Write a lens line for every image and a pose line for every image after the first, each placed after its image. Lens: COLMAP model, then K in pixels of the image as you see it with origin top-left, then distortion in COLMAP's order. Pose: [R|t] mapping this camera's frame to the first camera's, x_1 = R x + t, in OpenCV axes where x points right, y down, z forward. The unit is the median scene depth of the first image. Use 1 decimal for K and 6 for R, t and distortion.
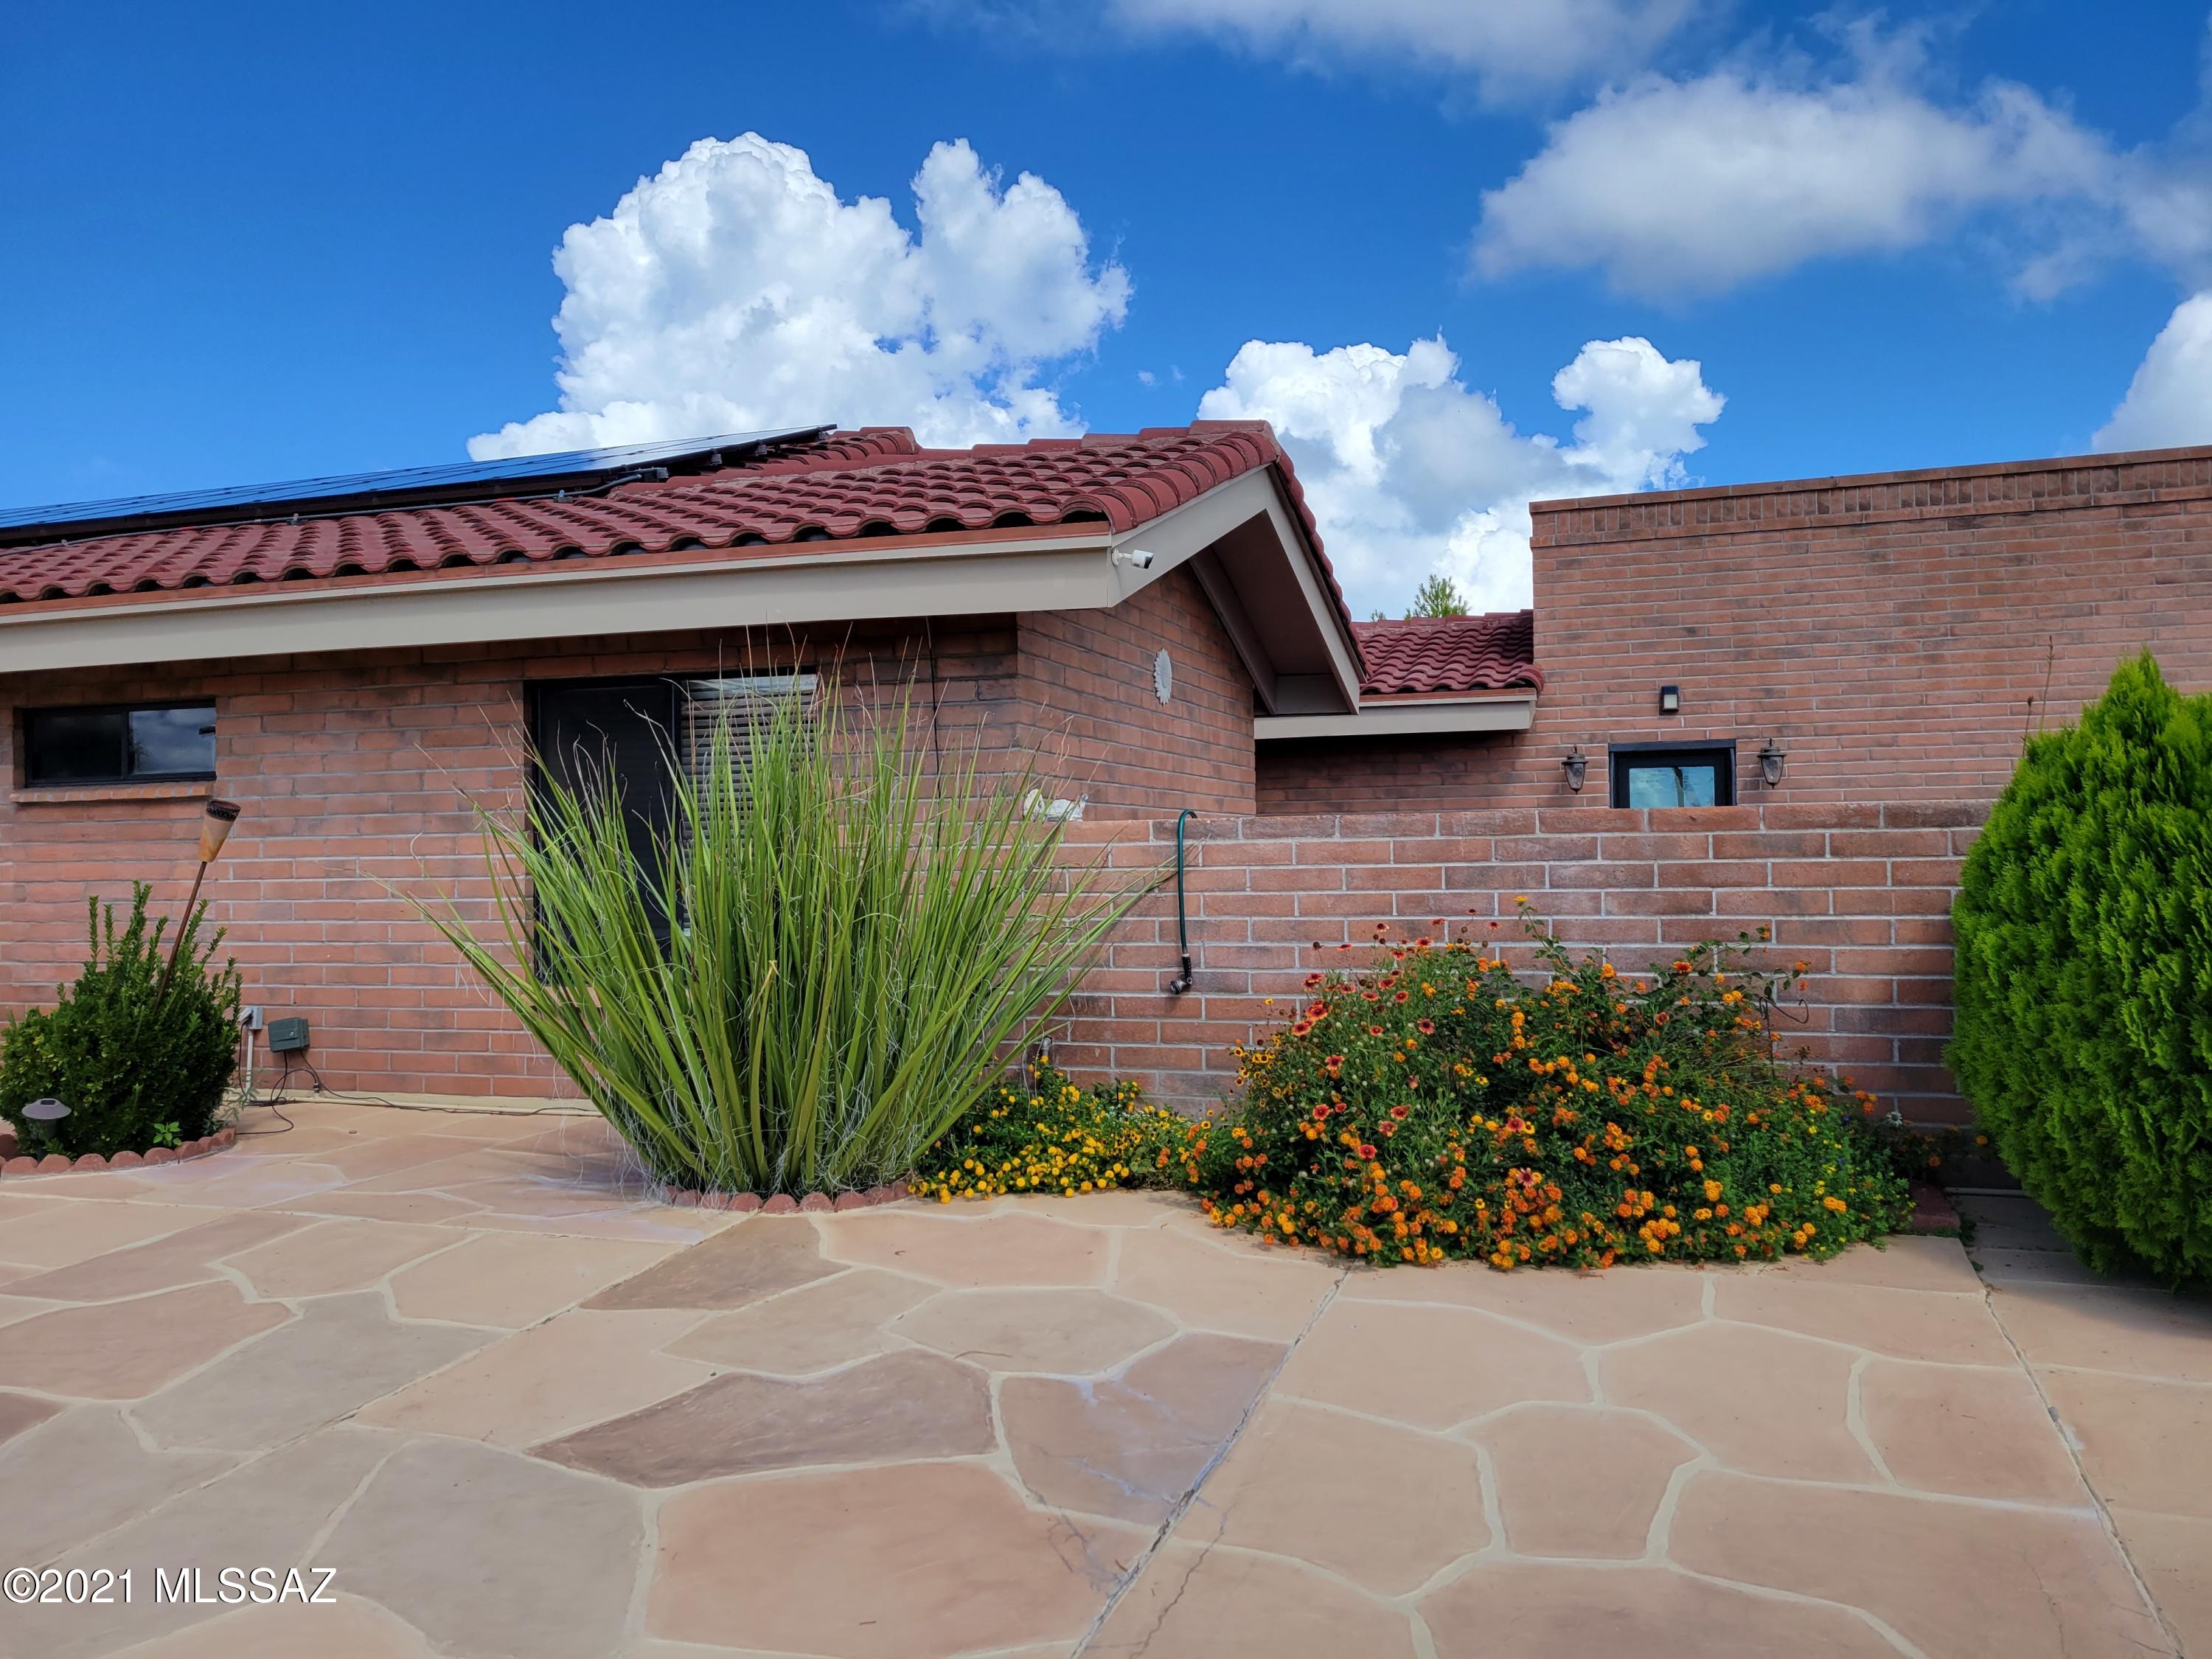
lens RADIAL K [[1665.2, 0, 1104.3], [0, 1665.2, 809.8], [0, 0, 1]] dist [0.001564, 0.008469]
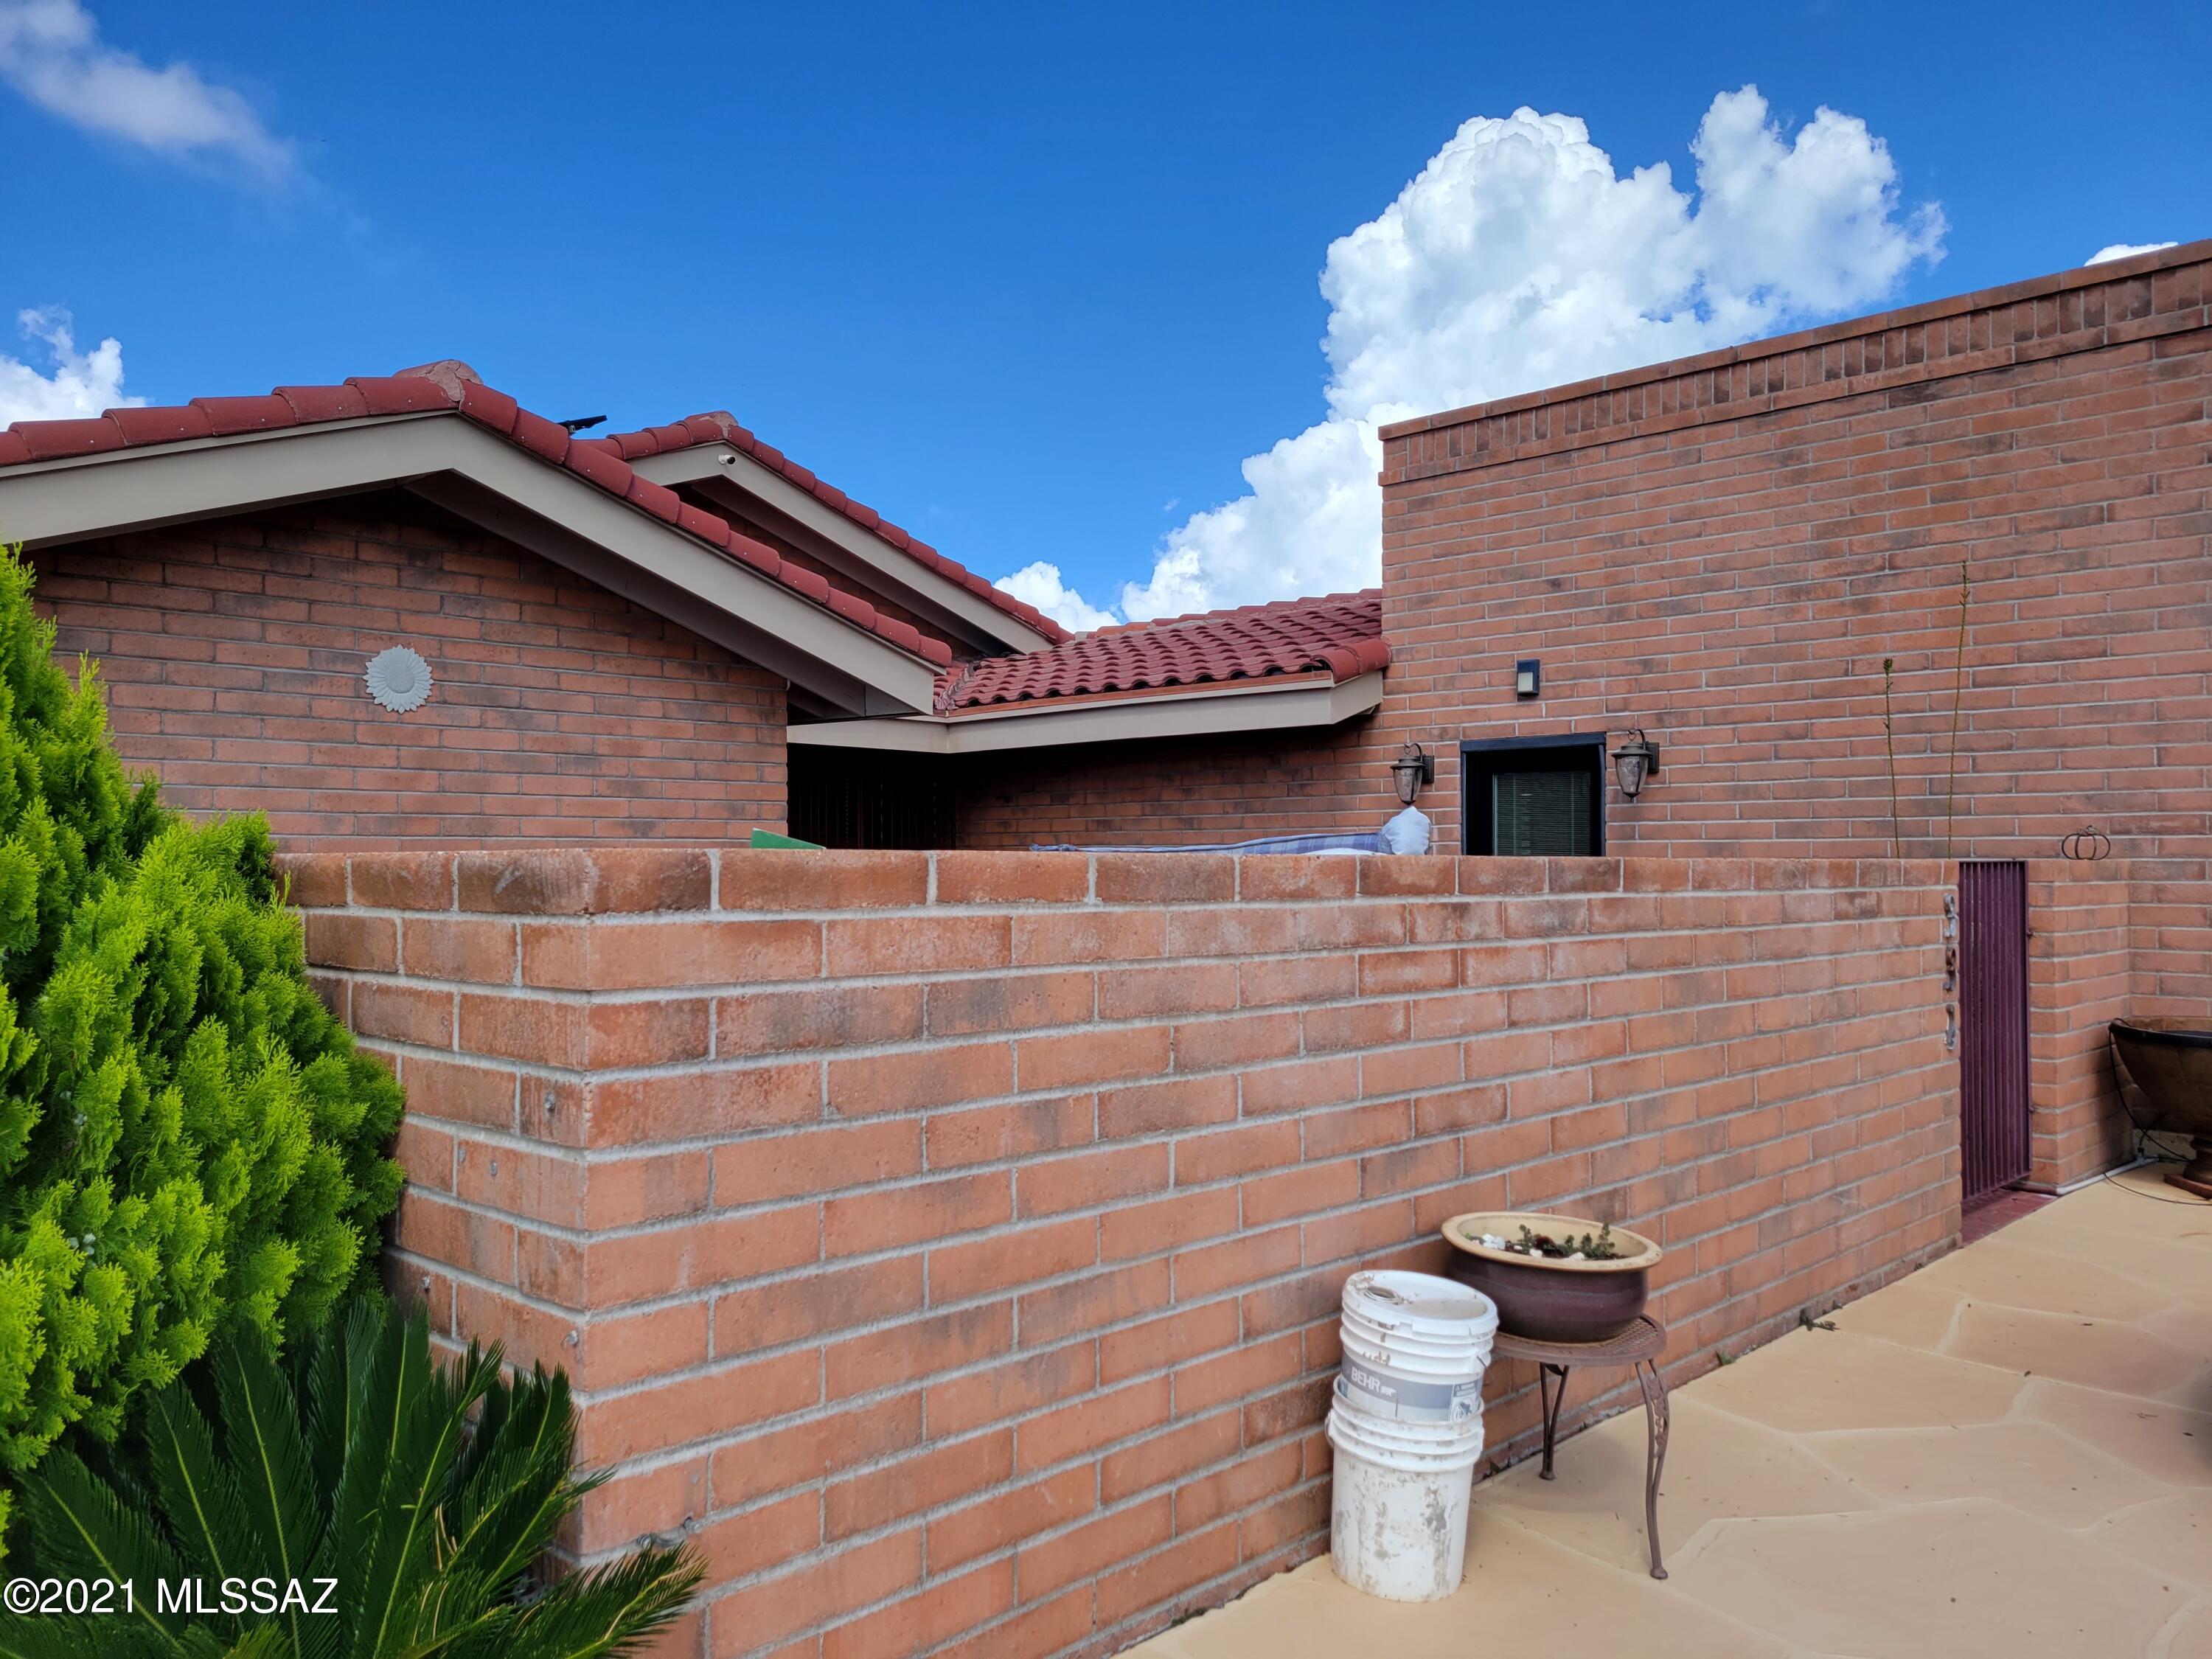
lens RADIAL K [[1665.2, 0, 1120.7], [0, 1665.2, 845.4], [0, 0, 1]] dist [0.001564, 0.008469]
pose [[0.904840, 0.009203, -0.425652, 0.502235], [0.000563, 0.999740, 0.022814, -0.010461], [0.425752, -0.020882, 0.904599, 0.267718]]
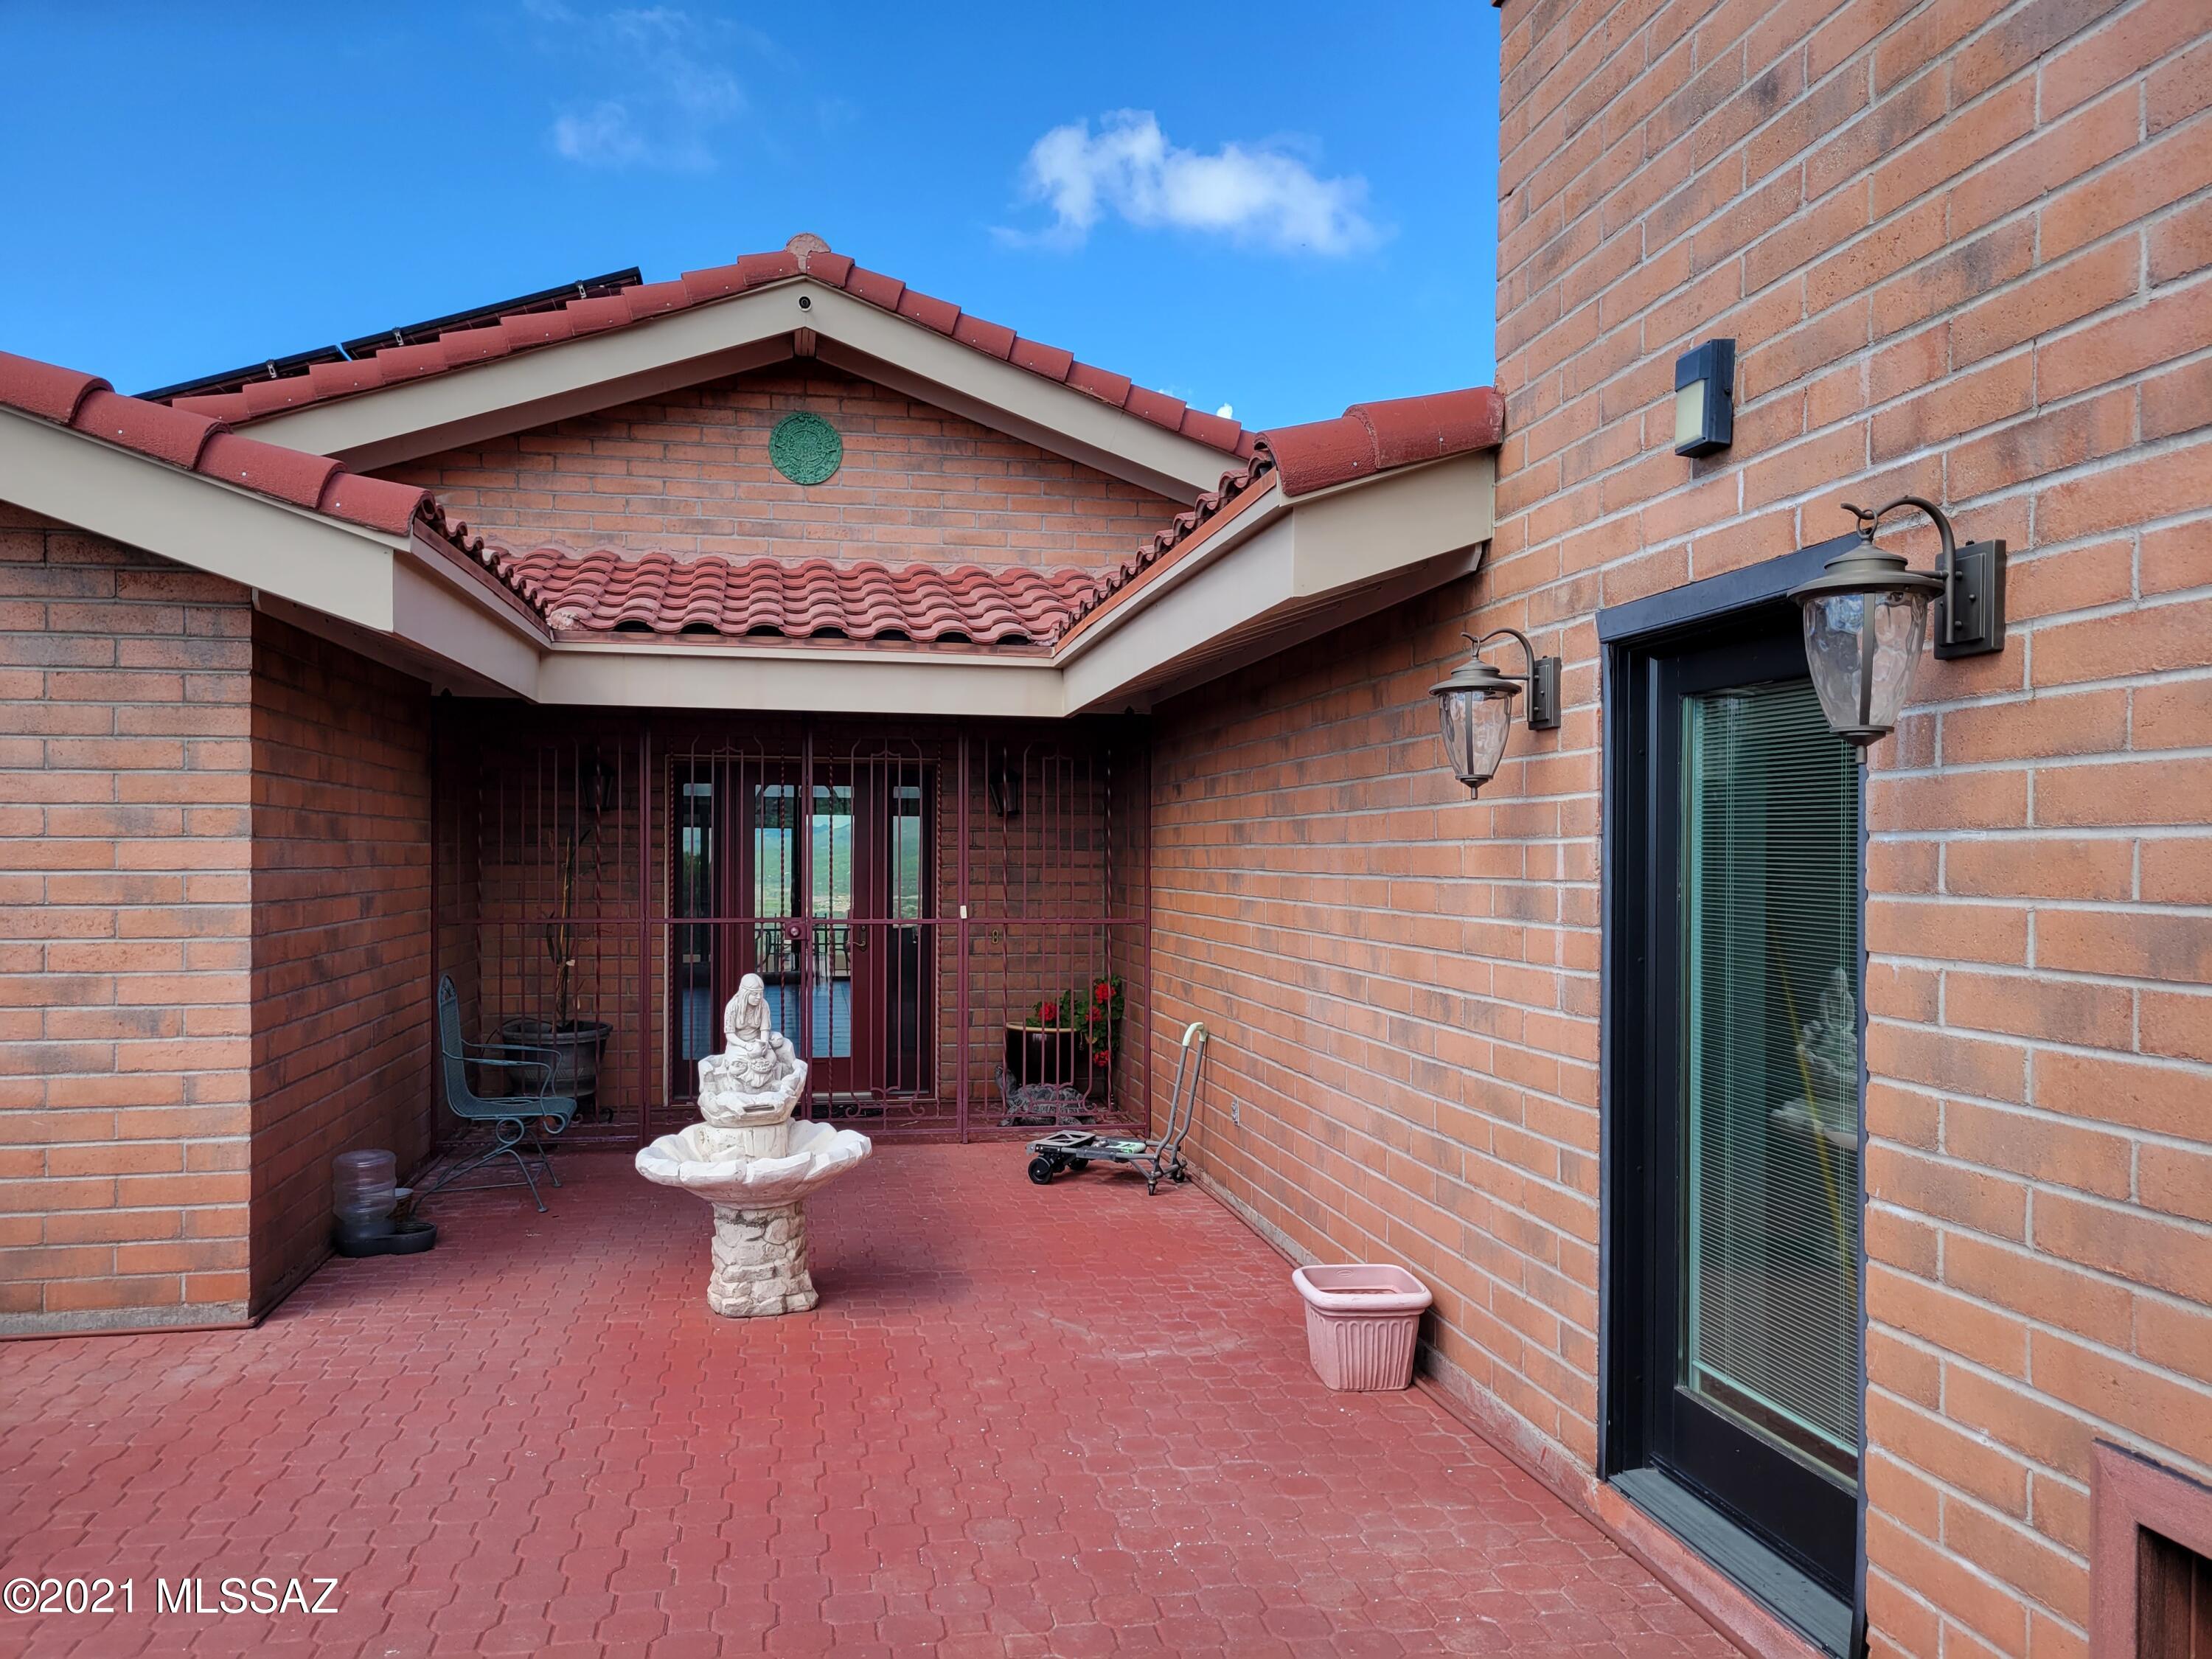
lens RADIAL K [[1665.2, 0, 1103.1], [0, 1665.2, 848.2], [0, 0, 1]] dist [0.001564, 0.008469]
pose [[0.495271, 0.013692, -0.868631, 0.522529], [0.015398, 0.999580, 0.024536, -0.008947], [0.868602, -0.025528, 0.494852, 0.820465]]
